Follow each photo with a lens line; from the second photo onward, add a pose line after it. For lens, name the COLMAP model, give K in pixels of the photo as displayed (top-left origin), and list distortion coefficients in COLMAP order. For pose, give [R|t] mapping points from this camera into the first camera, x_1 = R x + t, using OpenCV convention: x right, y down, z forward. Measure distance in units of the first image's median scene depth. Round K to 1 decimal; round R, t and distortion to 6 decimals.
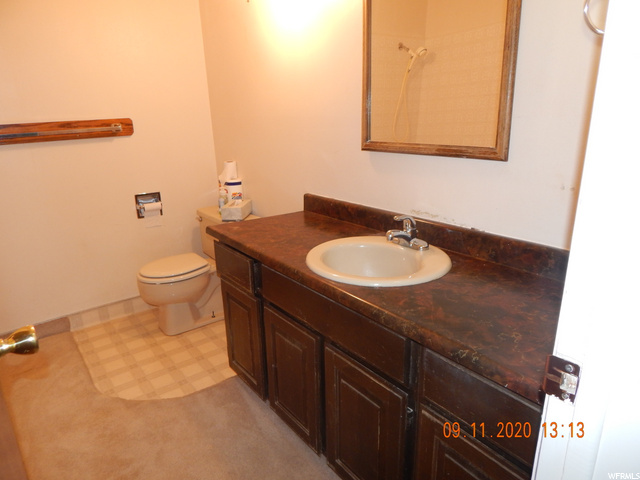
lens RADIAL K [[425.3, 0, 320.1], [0, 425.3, 239.0], [0, 0, 1]] dist [0.010253, -0.010476]
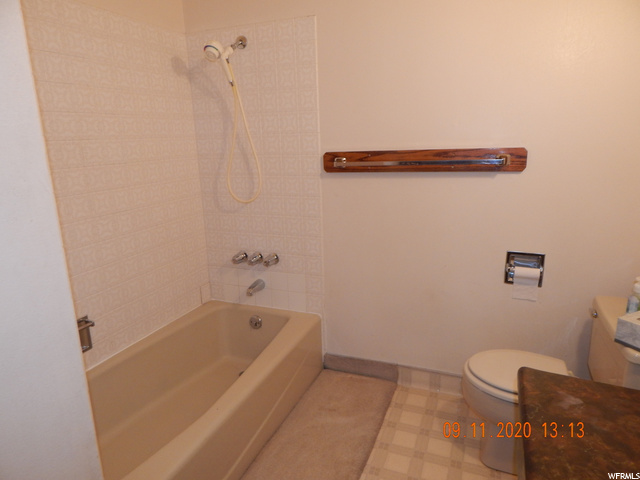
lens RADIAL K [[425.3, 0, 322.3], [0, 425.3, 241.2], [0, 0, 1]] dist [0.010253, -0.010476]
pose [[0.521460, 0.213532, -0.826126, -0.002363], [-0.257076, 0.962511, 0.086515, -0.106424], [0.813629, 0.167263, 0.556804, 0.348879]]
